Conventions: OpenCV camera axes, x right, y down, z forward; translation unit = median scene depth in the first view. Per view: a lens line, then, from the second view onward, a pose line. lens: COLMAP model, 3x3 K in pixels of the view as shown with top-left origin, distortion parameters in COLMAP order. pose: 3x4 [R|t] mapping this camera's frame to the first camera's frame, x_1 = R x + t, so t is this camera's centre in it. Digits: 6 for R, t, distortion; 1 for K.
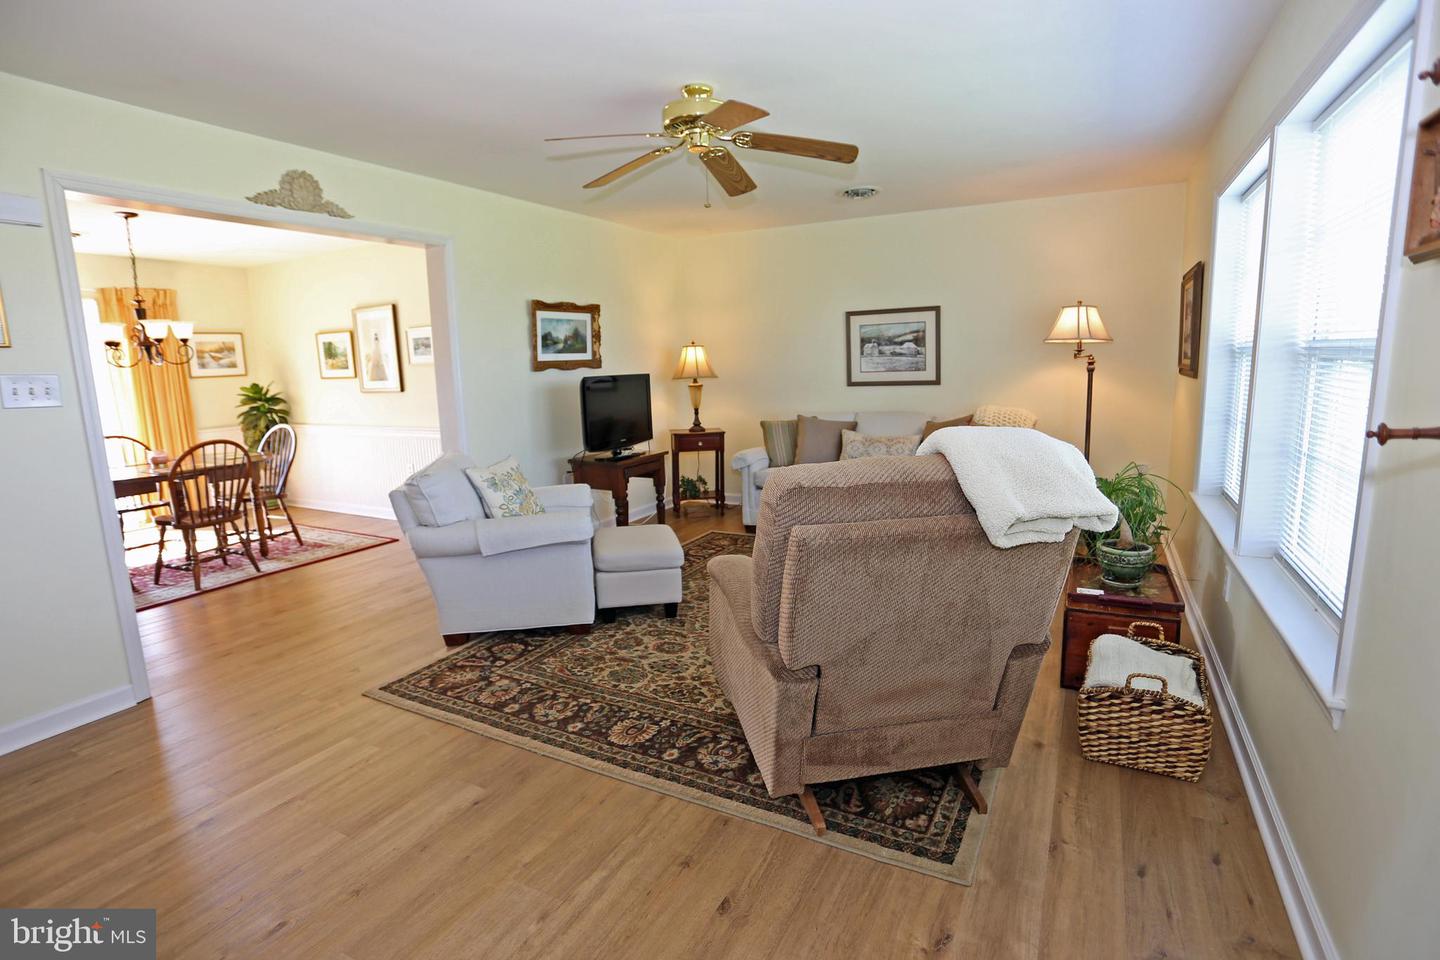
lens RADIAL K [[702.8, 0, 720.8], [0, 702.8, 474.4], [0, 0, 1]] dist [-0.069616, 0.025820]
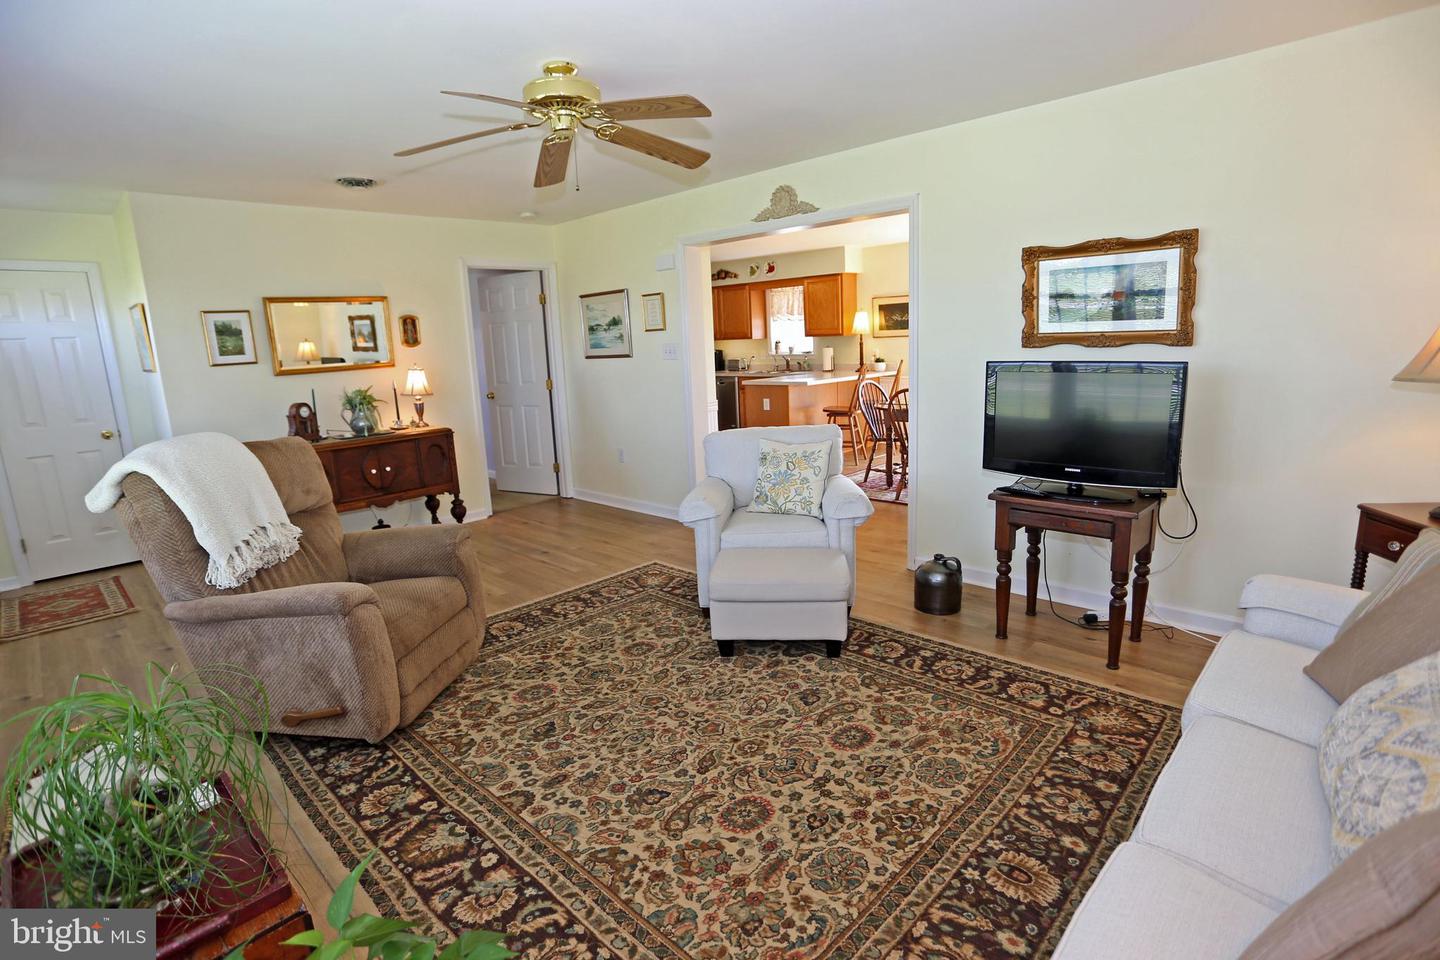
lens RADIAL K [[702.8, 0, 714.3], [0, 702.8, 473.7], [0, 0, 1]] dist [-0.069616, 0.025820]
pose [[-0.275879, 0.222825, -0.935008, 0.785804], [-0.105755, 0.959816, 0.259940, -0.262637], [0.955357, 0.170593, -0.241228, 1.336877]]
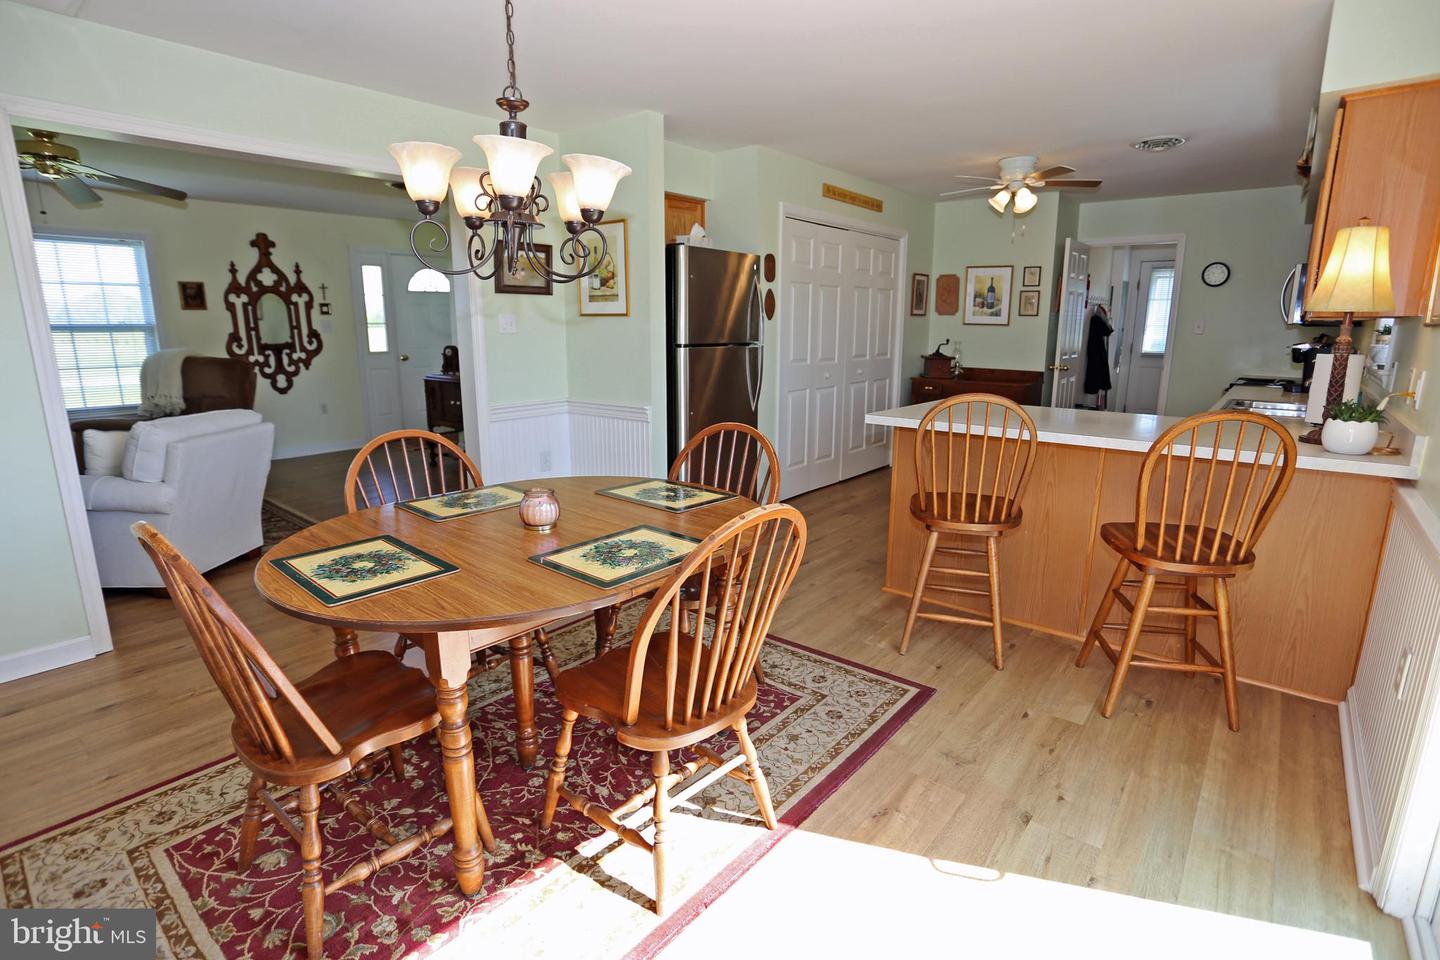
lens RADIAL K [[702.8, 0, 720.5], [0, 702.8, 480.6], [0, 0, 1]] dist [-0.069616, 0.025820]
pose [[-0.979721, -0.016211, 0.199711, -1.500360], [0.058794, 0.929587, 0.363884, -0.273222], [-0.191548, 0.368246, -0.909782, 1.999597]]
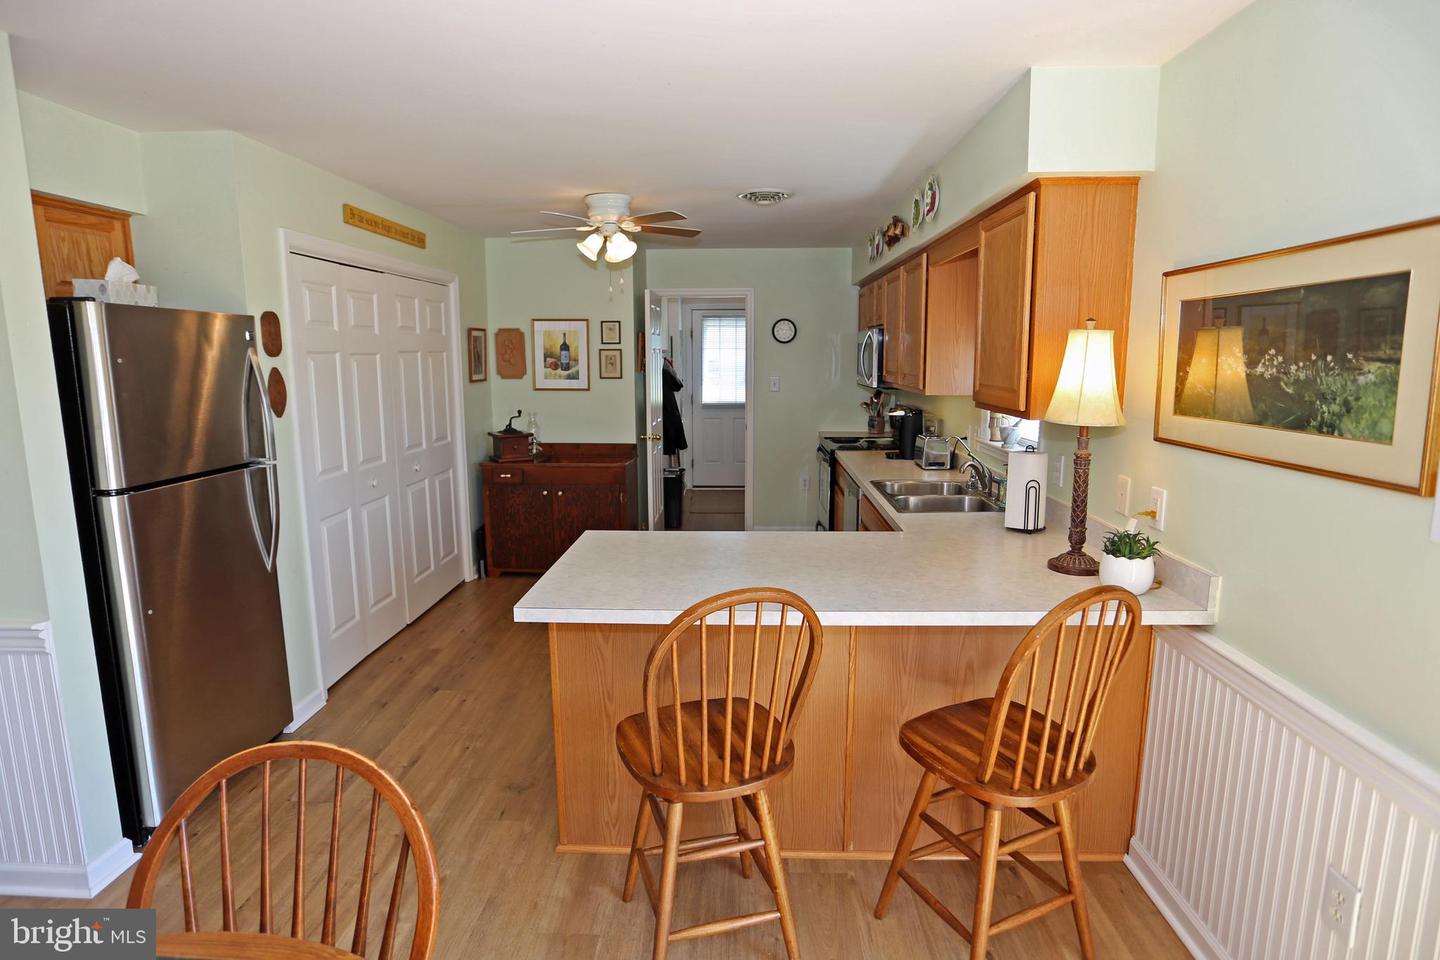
lens RADIAL K [[759.3, 0, 715.1], [0, 759.3, 479.0], [0, 0, 1]] dist [-0.036825, 0.005137]
pose [[-0.902357, 0.101454, -0.418877, -1.397146], [-0.039973, 0.948009, 0.315723, -0.298196], [0.429131, 0.301639, -0.851387, 1.608882]]
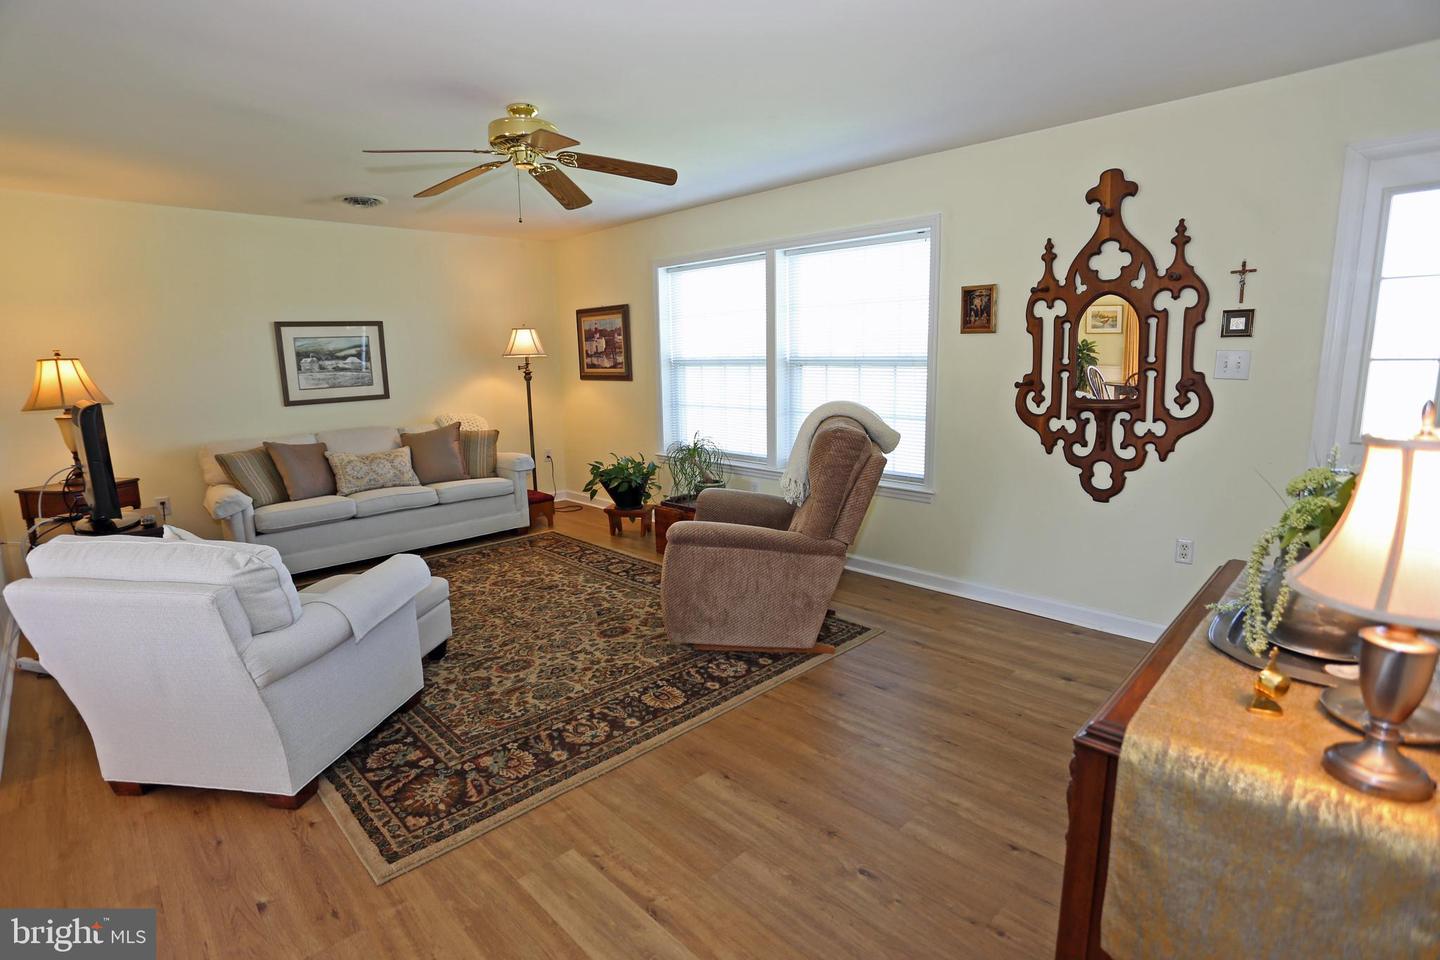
lens RADIAL K [[702.8, 0, 713.9], [0, 702.8, 476.1], [0, 0, 1]] dist [-0.069616, 0.025820]
pose [[0.304786, -0.141669, 0.941826, -0.884611], [0.164803, 0.981803, 0.094350, -0.057996], [-0.938054, 0.126459, 0.322588, 0.412188]]
